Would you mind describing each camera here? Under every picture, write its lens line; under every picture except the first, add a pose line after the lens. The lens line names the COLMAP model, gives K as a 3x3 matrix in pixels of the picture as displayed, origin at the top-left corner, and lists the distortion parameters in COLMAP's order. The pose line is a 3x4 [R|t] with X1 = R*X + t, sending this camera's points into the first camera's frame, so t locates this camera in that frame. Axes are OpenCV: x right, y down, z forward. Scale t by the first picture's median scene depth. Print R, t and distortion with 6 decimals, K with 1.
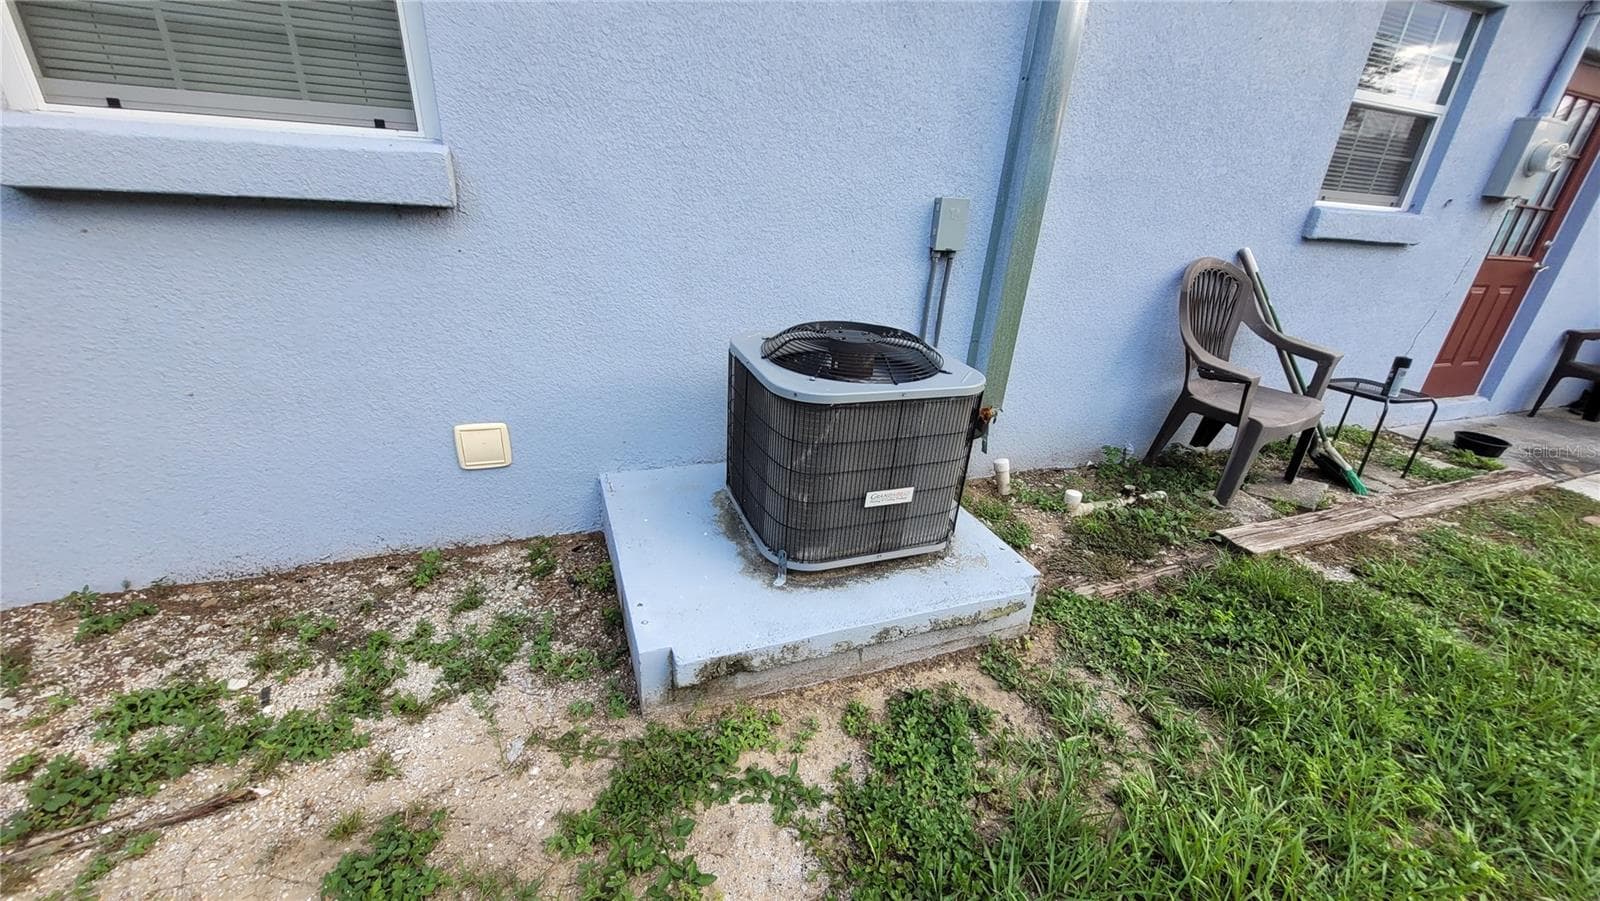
lens RADIAL K [[632.9, 0, 797.1], [0, 632.9, 464.1], [0, 0, 1]] dist [-0.002209, -0.000303]
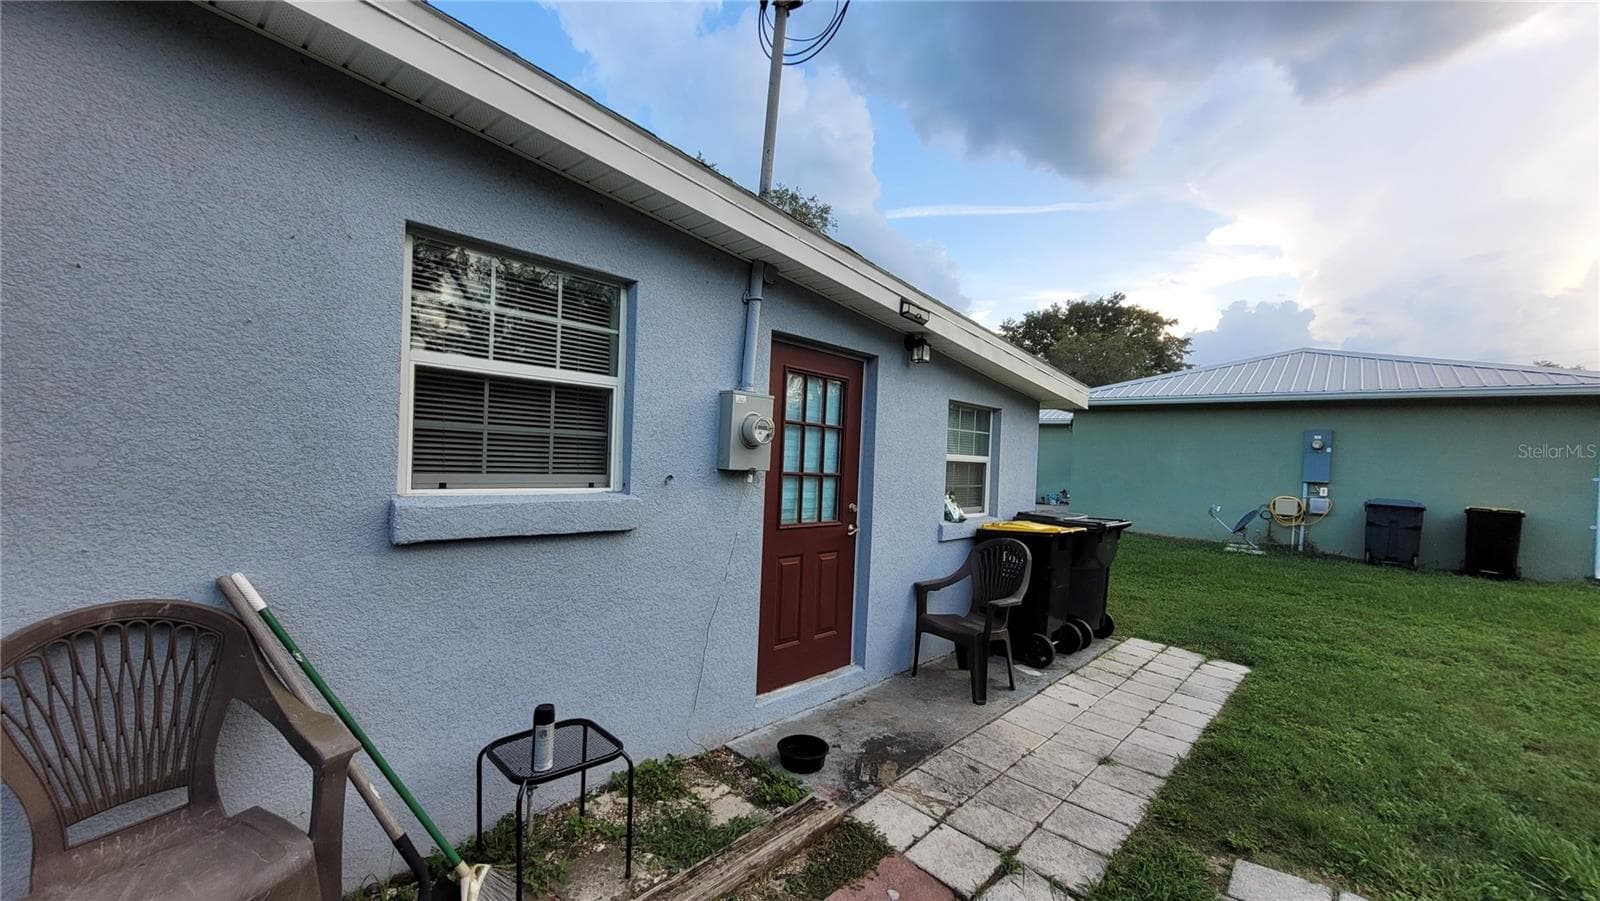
lens RADIAL K [[632.9, 0, 797.1], [0, 632.9, 464.1], [0, 0, 1]] dist [-0.002209, -0.000303]
pose [[0.902695, -0.025362, 0.429532, 0.819059], [0.179989, 0.928983, -0.323410, -0.127630], [-0.390826, 0.369252, 0.843154, 0.209225]]
